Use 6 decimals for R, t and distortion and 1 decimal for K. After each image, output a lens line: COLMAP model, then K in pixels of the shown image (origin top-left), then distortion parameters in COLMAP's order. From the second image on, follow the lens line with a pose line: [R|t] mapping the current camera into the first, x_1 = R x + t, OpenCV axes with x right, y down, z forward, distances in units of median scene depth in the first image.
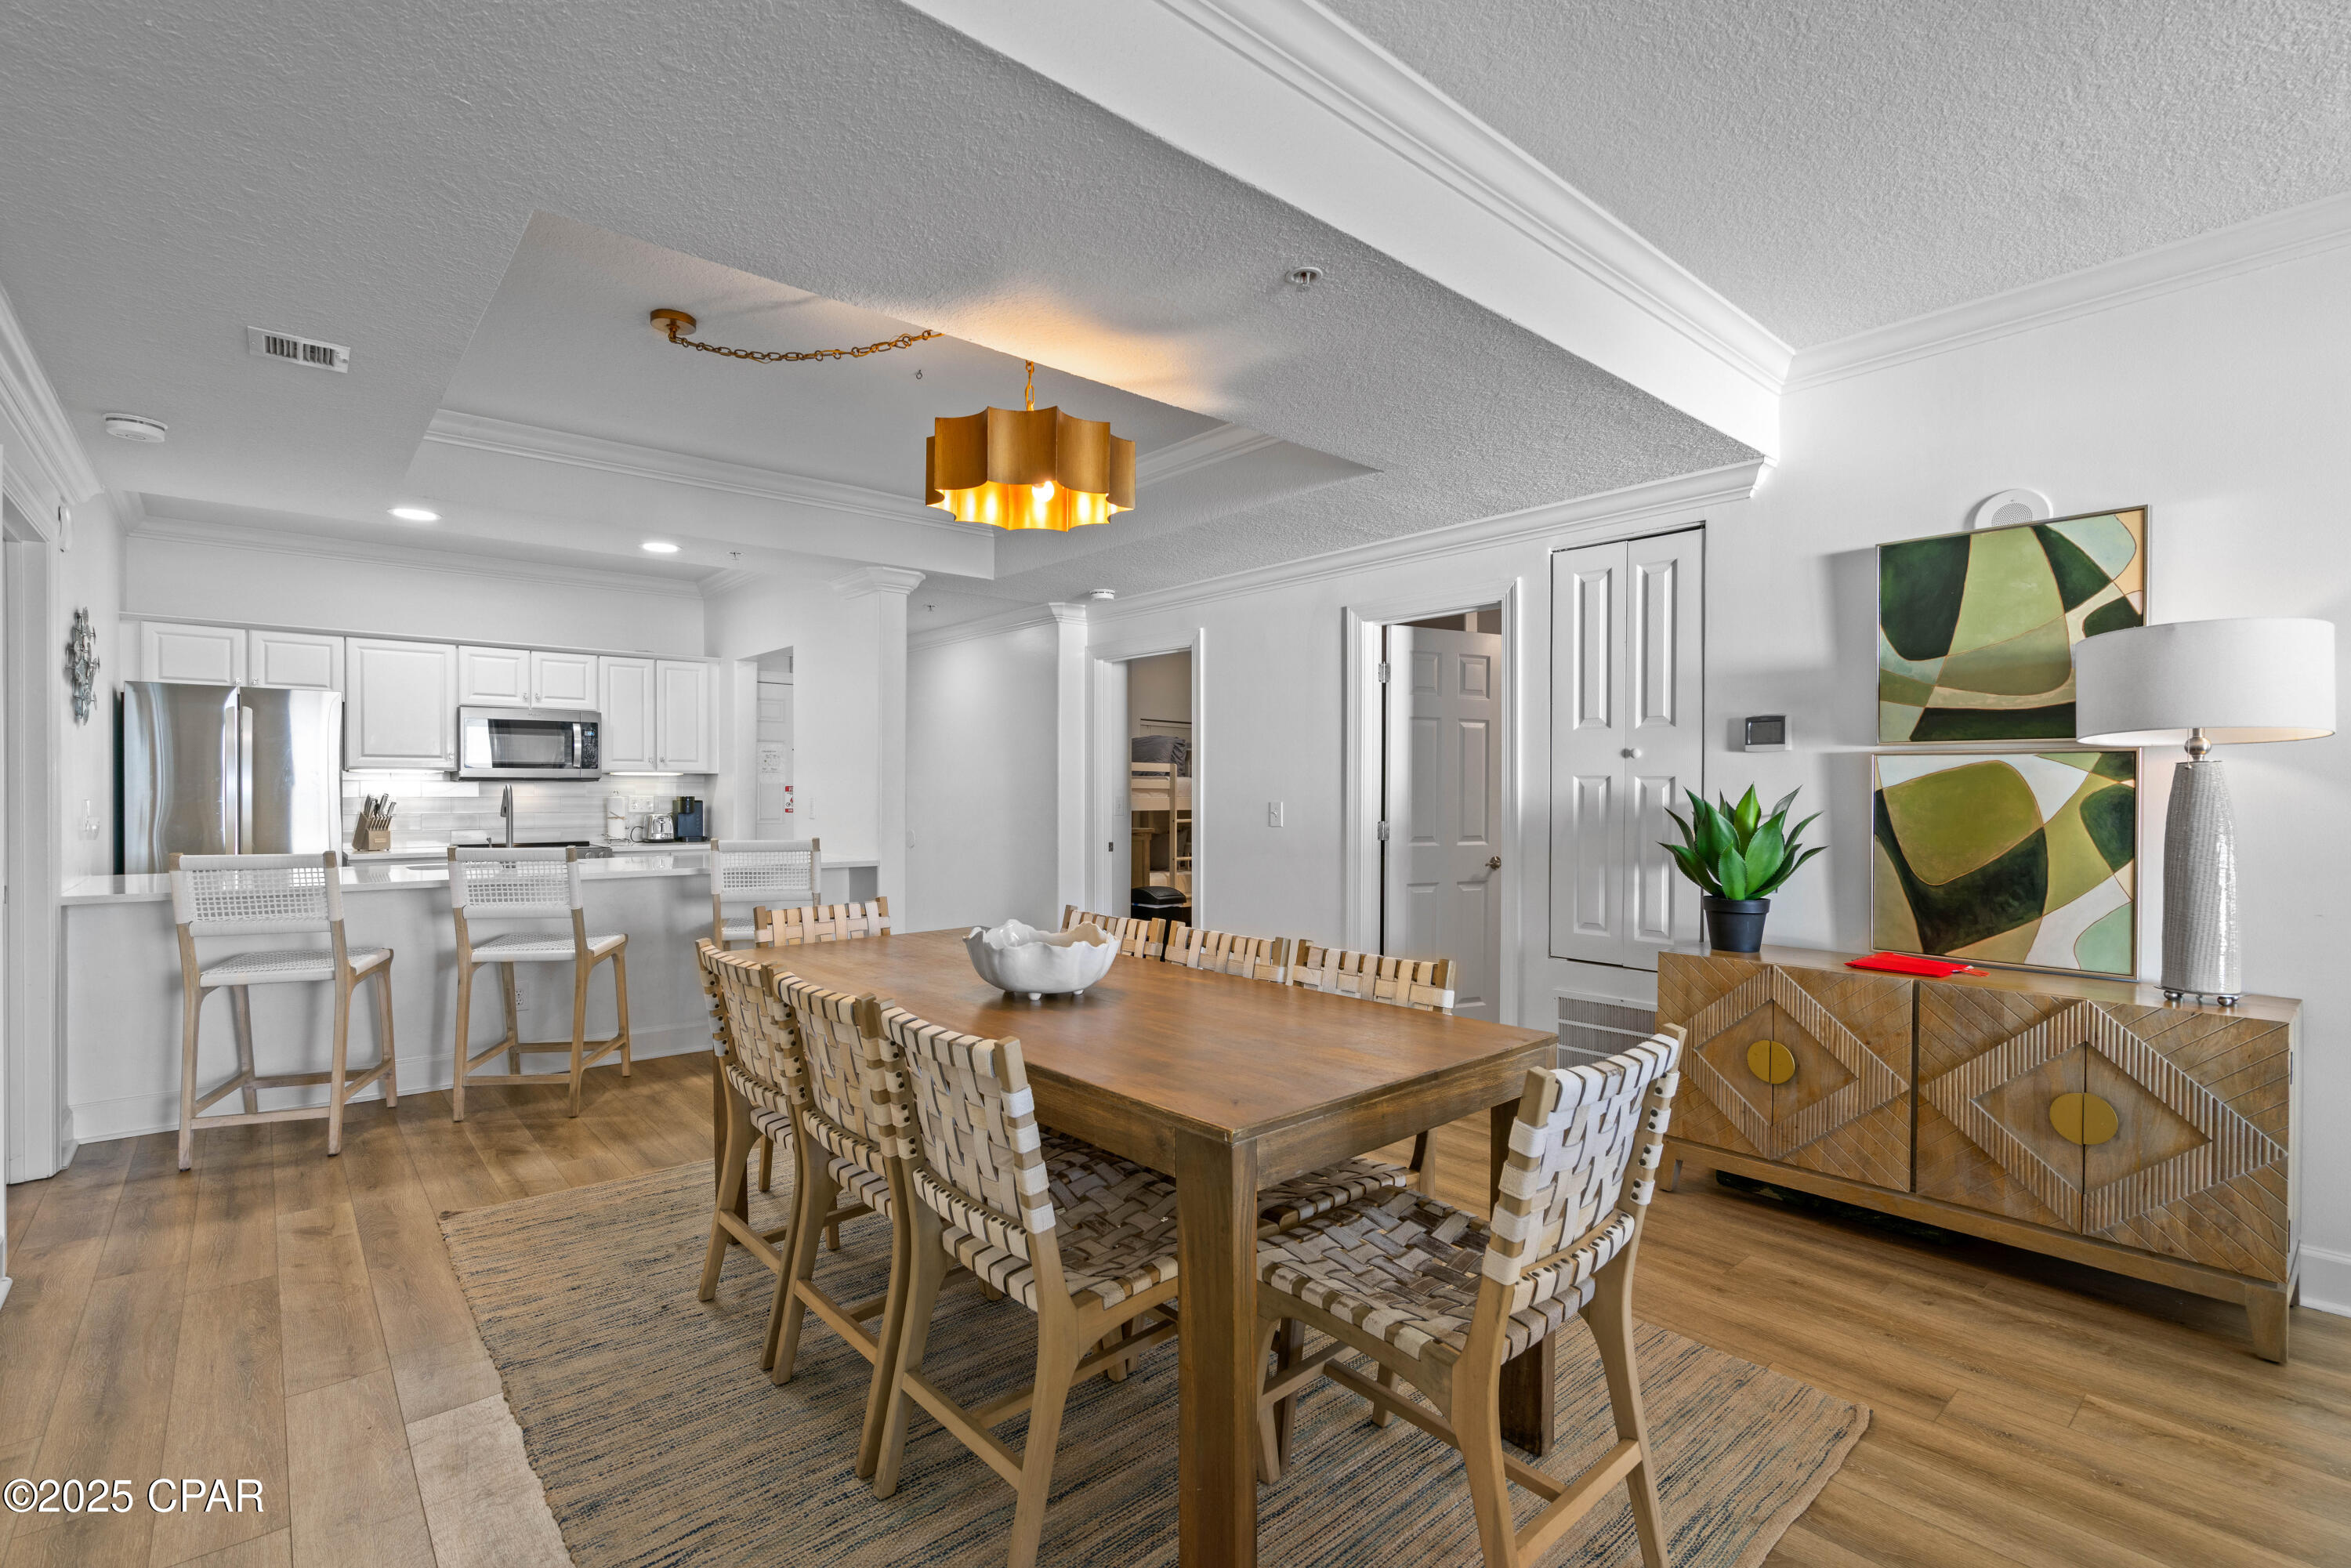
lens RADIAL K [[1046.2, 0, 1144.2], [0, 1046.2, 797.8], [0, 0, 1]] dist [0.001742, 0.000552]
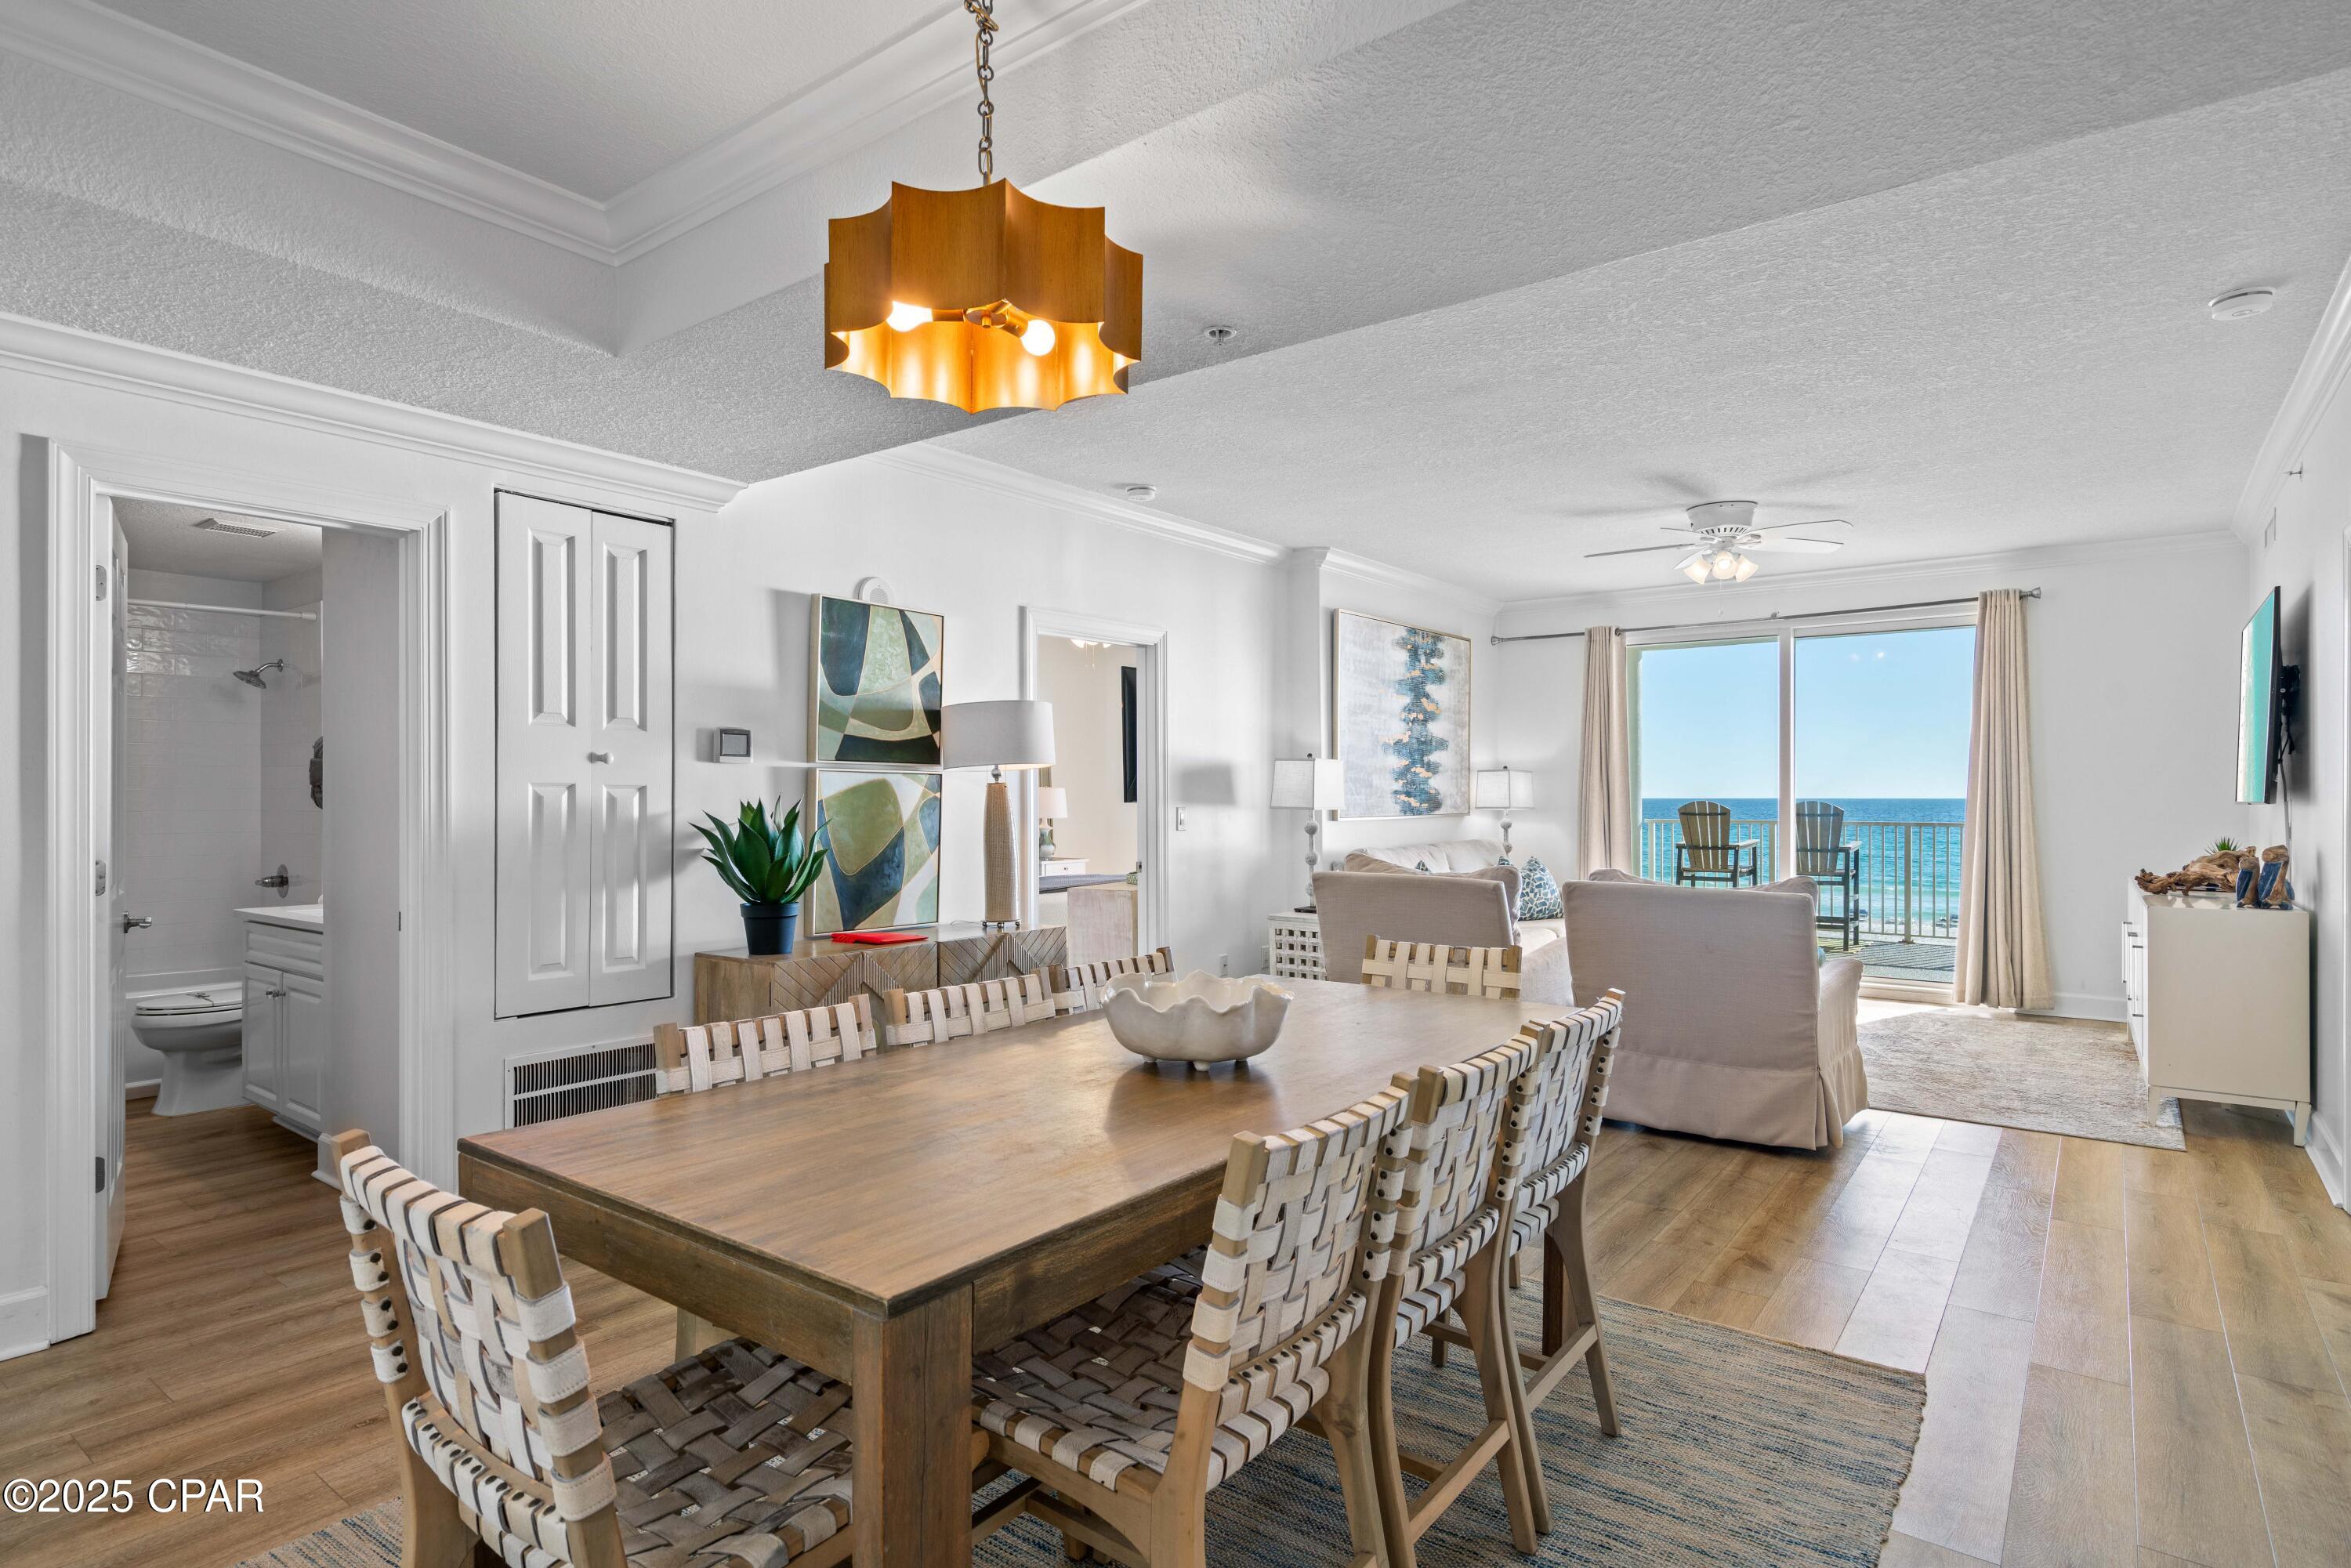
lens RADIAL K [[1212.3, 0, 1163.5], [0, 1212.3, 795.7], [0, 0, 1]] dist [0.001034, -0.001170]
pose [[-0.196473, -0.000156, 0.980509, -0.601511], [0.007685, 0.999969, 0.001699, -0.009416], [-0.980479, 0.007869, -0.196466, 0.731618]]
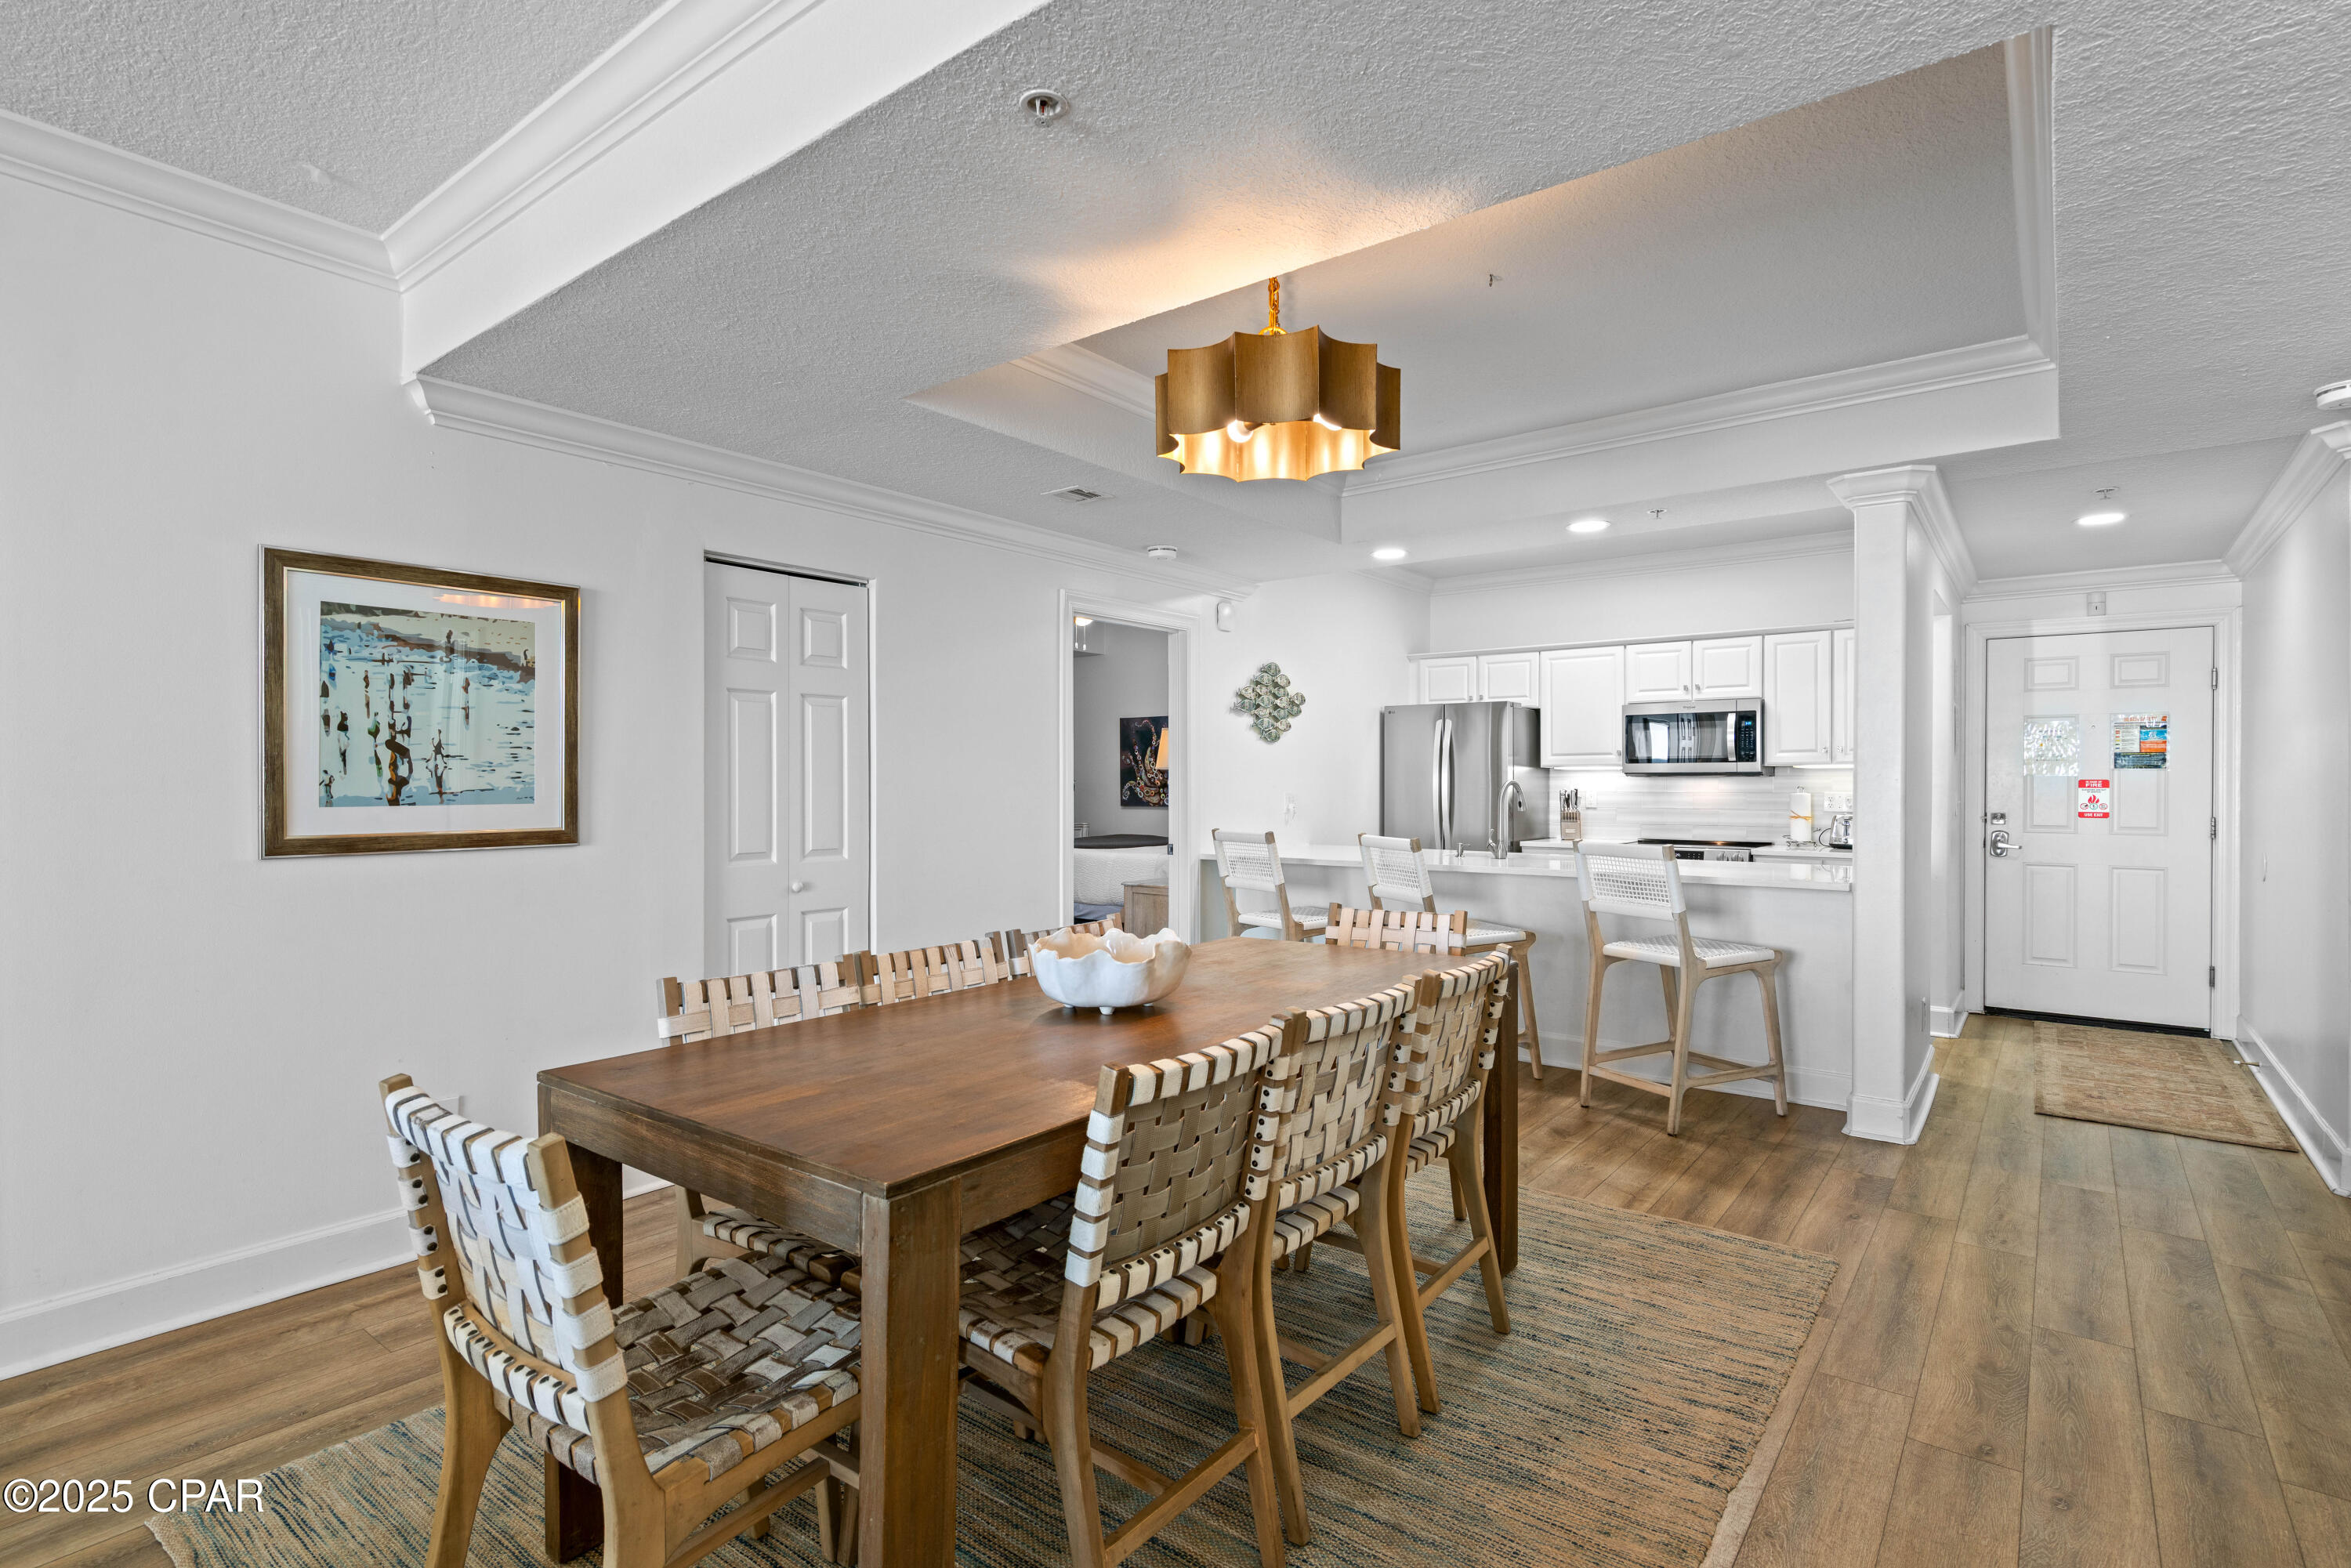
lens RADIAL K [[1133.2, 0, 1175.5], [0, 1133.2, 784.0], [0, 0, 1]] dist [0.001446, 0.000028]
pose [[0.199634, -0.002476, -0.979867, 0.554320], [-0.005985, 0.999975, -0.003746, -0.003410], [0.979852, 0.006613, 0.199614, 0.531664]]
